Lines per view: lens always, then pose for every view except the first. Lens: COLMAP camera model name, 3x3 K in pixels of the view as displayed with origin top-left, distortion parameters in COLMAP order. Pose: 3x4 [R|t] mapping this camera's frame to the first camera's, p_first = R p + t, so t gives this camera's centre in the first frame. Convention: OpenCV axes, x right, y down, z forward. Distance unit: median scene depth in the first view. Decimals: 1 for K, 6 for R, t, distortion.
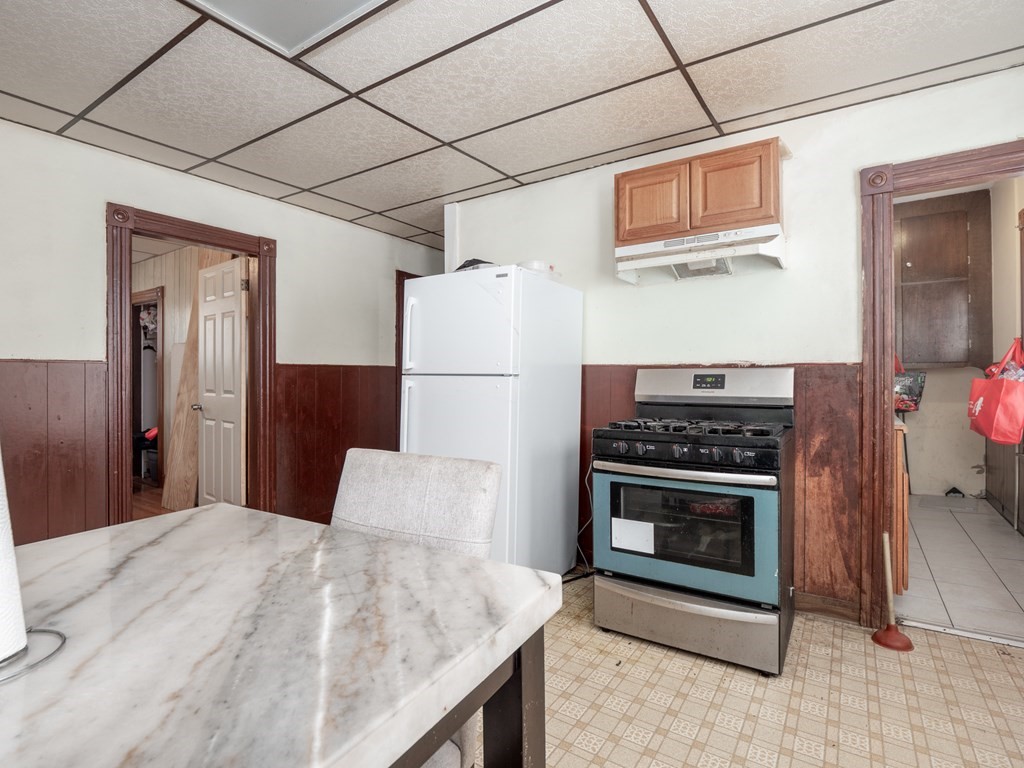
lens RADIAL K [[512.8, 0, 503.6], [0, 512.8, 373.3], [0, 0, 1]] dist [-0.005121, -0.000850]
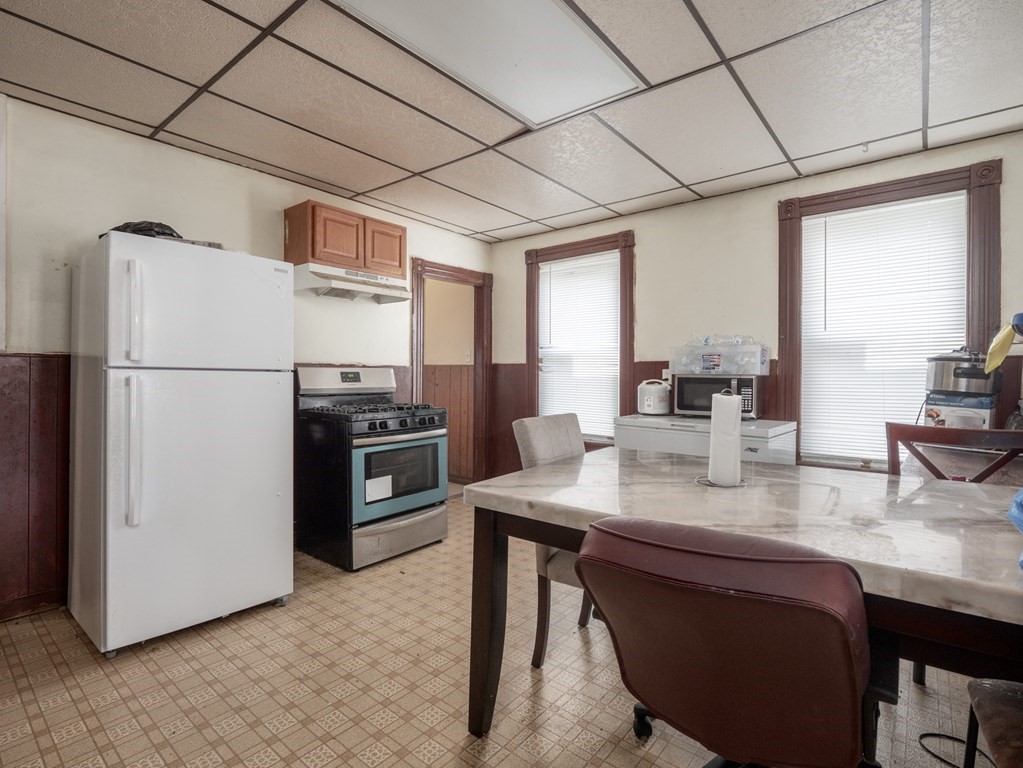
lens RADIAL K [[512.3, 0, 503.1], [0, 512.3, 373.3], [0, 0, 1]] dist [-0.005121, -0.000850]
pose [[0.099258, 0.007339, 0.995035, -1.040763], [-0.011498, 0.999915, -0.006228, 0.011239], [-0.994995, -0.010823, 0.099334, 0.513470]]
